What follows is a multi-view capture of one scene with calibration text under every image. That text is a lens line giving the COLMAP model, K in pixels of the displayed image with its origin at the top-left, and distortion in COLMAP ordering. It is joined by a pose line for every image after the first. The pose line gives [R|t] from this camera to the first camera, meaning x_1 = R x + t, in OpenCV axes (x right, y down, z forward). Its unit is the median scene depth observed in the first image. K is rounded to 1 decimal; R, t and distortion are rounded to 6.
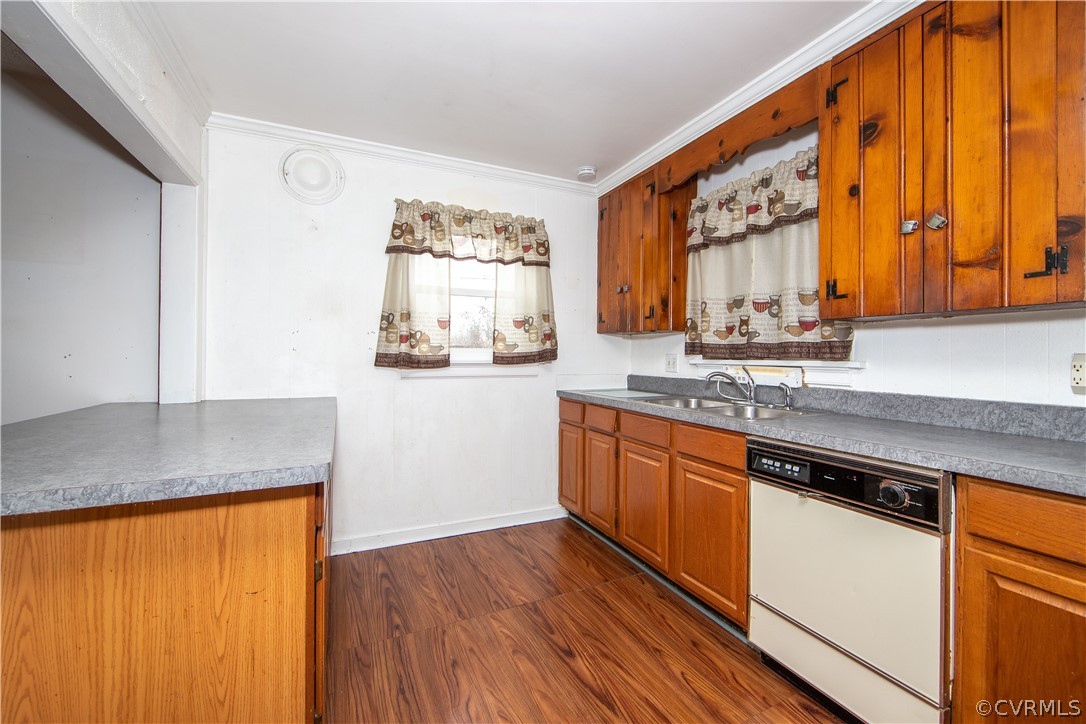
lens RADIAL K [[442.4, 0, 541.8], [0, 442.4, 354.8], [0, 0, 1]] dist [-0.002424, 0.000569]
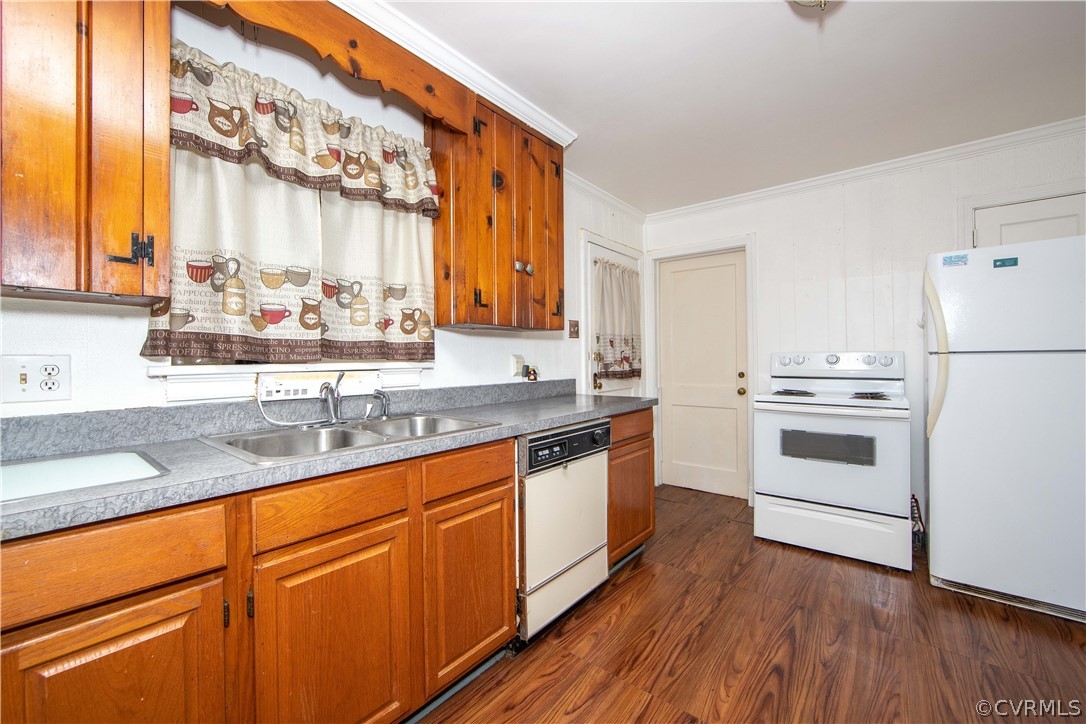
lens RADIAL K [[442.4, 0, 541.8], [0, 442.4, 354.8], [0, 0, 1]] dist [-0.002424, 0.000569]
pose [[-0.439074, 0.000721, 0.898451, -0.295104], [0.002748, 0.999996, 0.000541, -0.001447], [-0.898447, 0.002707, -0.439074, 0.920542]]
